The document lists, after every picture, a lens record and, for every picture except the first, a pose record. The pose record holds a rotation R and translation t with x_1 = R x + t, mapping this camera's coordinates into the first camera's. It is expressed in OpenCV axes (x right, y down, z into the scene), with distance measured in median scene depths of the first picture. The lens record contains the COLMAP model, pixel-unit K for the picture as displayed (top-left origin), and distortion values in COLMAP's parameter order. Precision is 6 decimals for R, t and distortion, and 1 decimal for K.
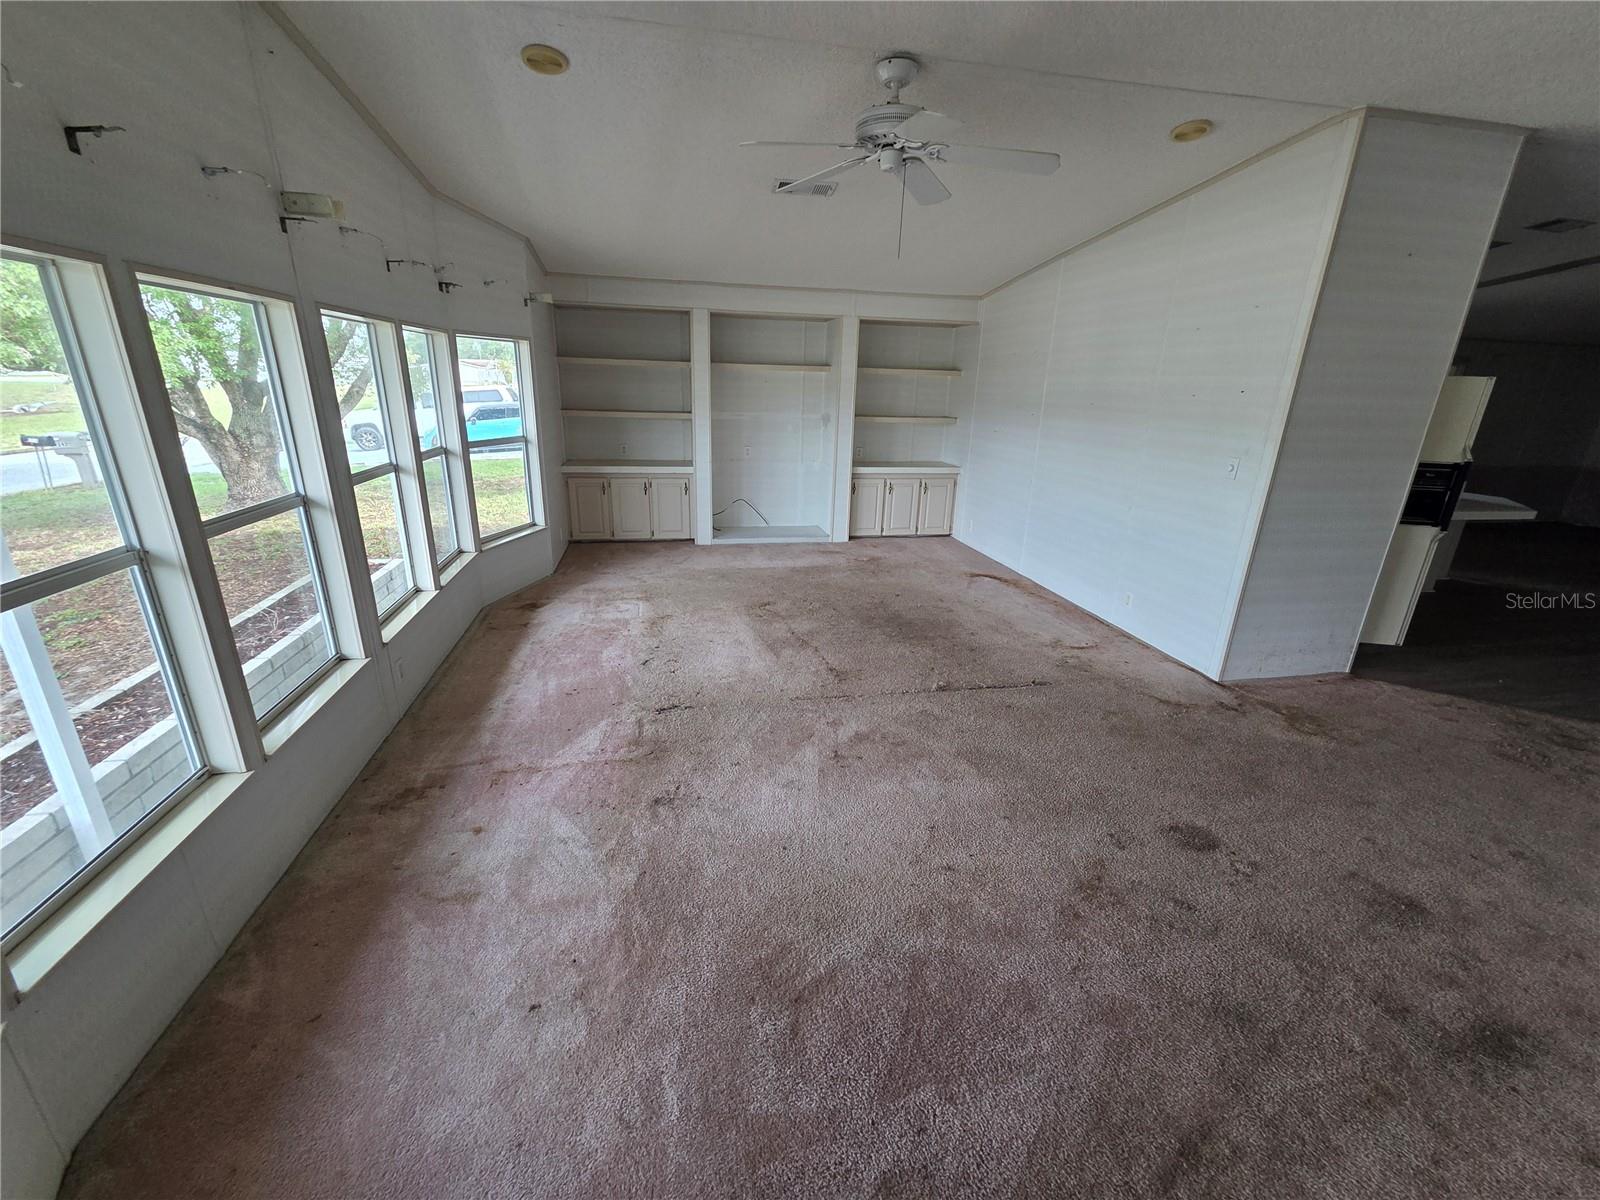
lens RADIAL K [[654.7, 0, 790.8], [0, 654.7, 604.2], [0, 0, 1]] dist [0.000622, 0.000285]
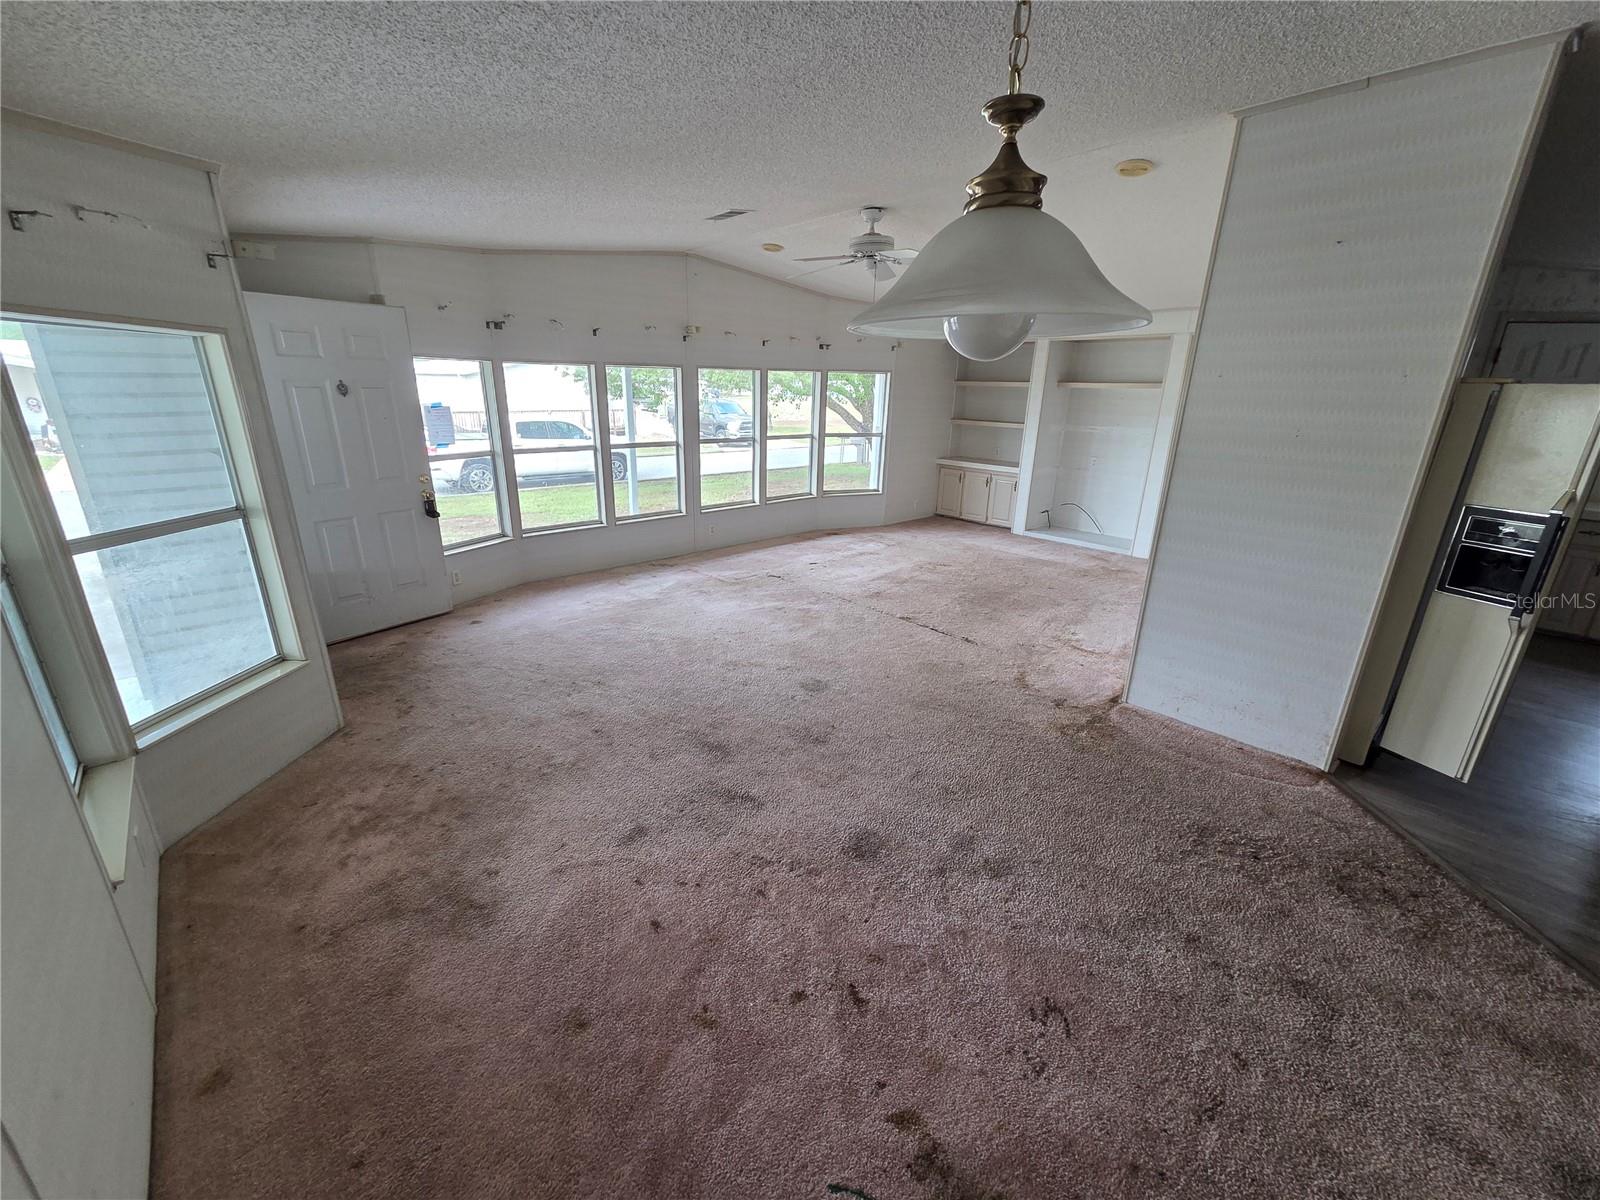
lens RADIAL K [[654.7, 0, 790.8], [0, 654.7, 604.2], [0, 0, 1]] dist [0.000622, 0.000285]
pose [[0.512636, 0.255869, -0.819595, 1.230606], [-0.279877, 0.952224, 0.122218, 0.000090], [0.811710, 0.166732, 0.559757, 0.038043]]
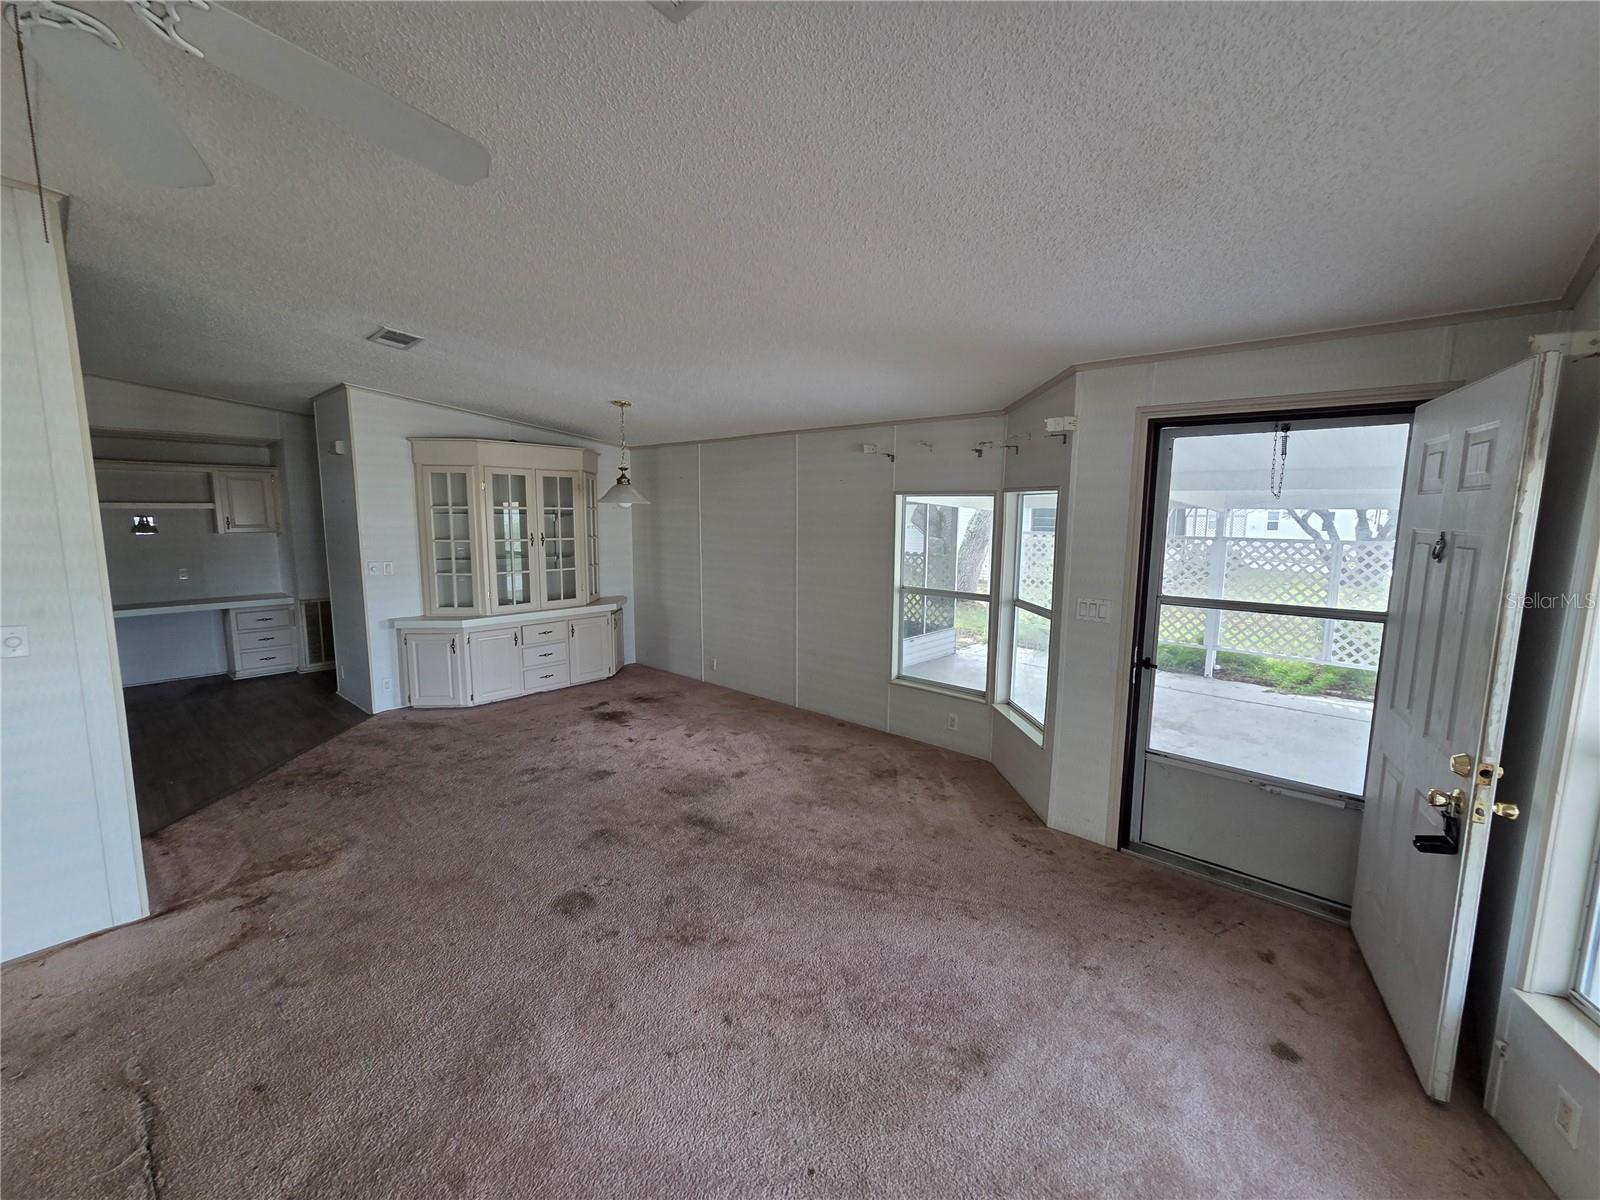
lens RADIAL K [[660.5, 0, 800.0], [0, 660.5, 600.0], [0, 0, 1]] dist [0.003141, 0.000403]
pose [[-0.602461, -0.138766, 0.785993, -0.315242], [0.234630, 0.910468, 0.340584, -0.292822], [-0.762882, 0.389606, -0.515963, 0.741914]]
